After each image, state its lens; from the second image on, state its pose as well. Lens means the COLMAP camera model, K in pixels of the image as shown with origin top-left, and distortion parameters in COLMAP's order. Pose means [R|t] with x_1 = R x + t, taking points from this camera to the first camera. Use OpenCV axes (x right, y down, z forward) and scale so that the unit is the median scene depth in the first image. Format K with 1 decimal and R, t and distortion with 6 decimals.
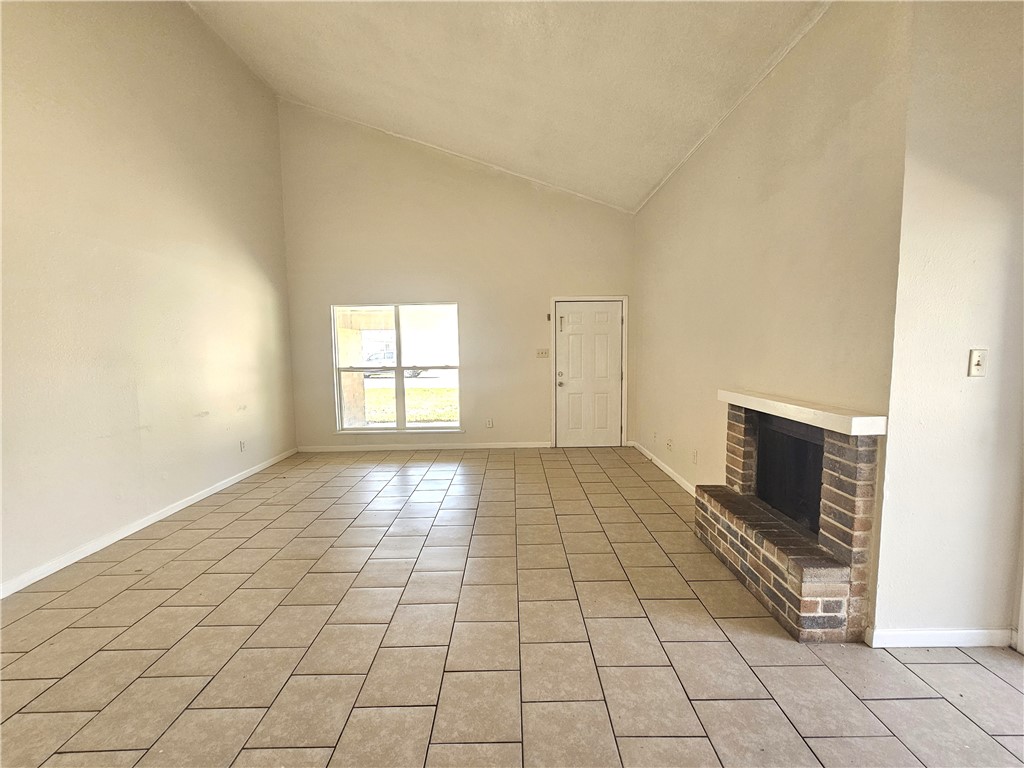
lens RADIAL K [[418.7, 0, 509.5], [0, 418.7, 381.7], [0, 0, 1]] dist [0.000545, -0.000114]
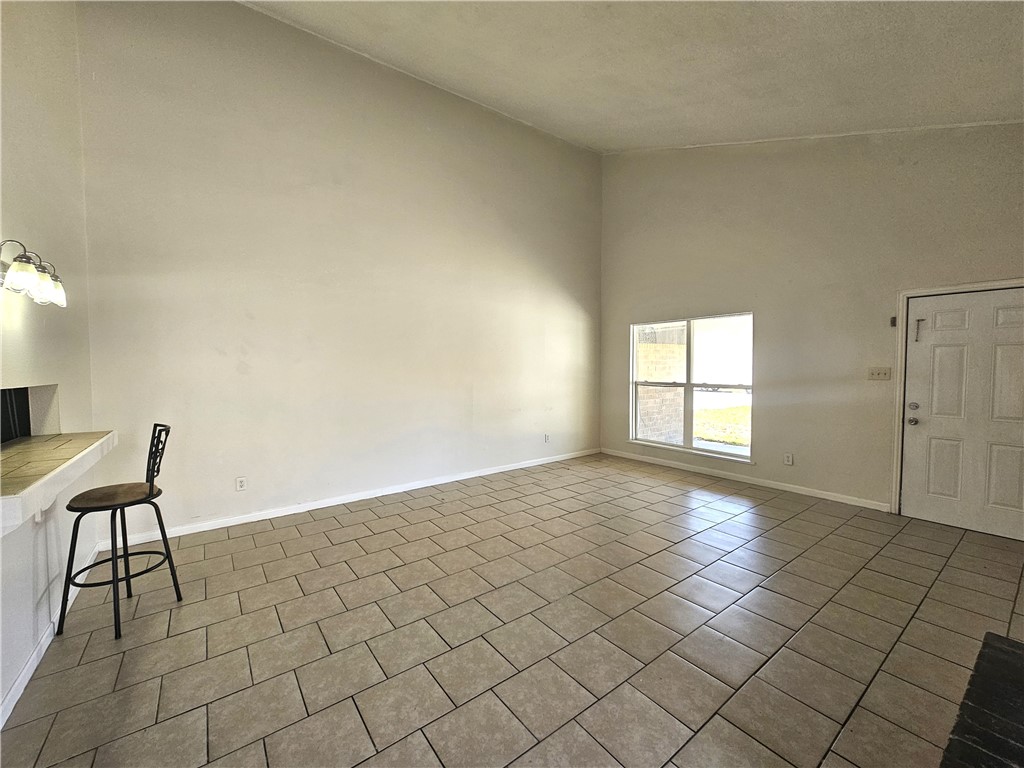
lens RADIAL K [[416.5, 0, 511.3], [0, 416.5, 381.6], [0, 0, 1]] dist [-0.002091, -0.000387]
pose [[0.600491, 0.044759, -0.798378, 0.269281], [-0.067792, 0.997687, 0.004943, -0.017332], [0.796753, 0.051156, 0.602136, 0.099855]]
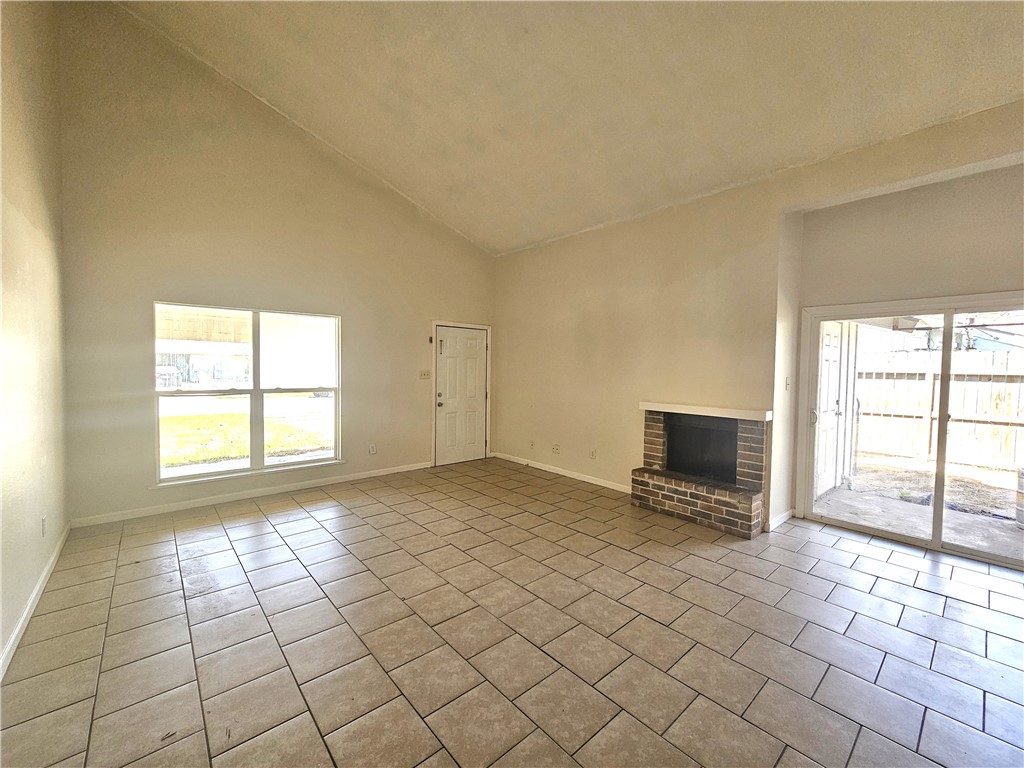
lens RADIAL K [[418.7, 0, 509.5], [0, 418.7, 381.7], [0, 0, 1]] dist [0.000545, -0.000114]
pose [[0.755379, 0.002984, 0.655282, -0.439459], [0.031087, 0.998700, -0.040384, -0.003395], [-0.654551, 0.050877, 0.754304, 0.103994]]
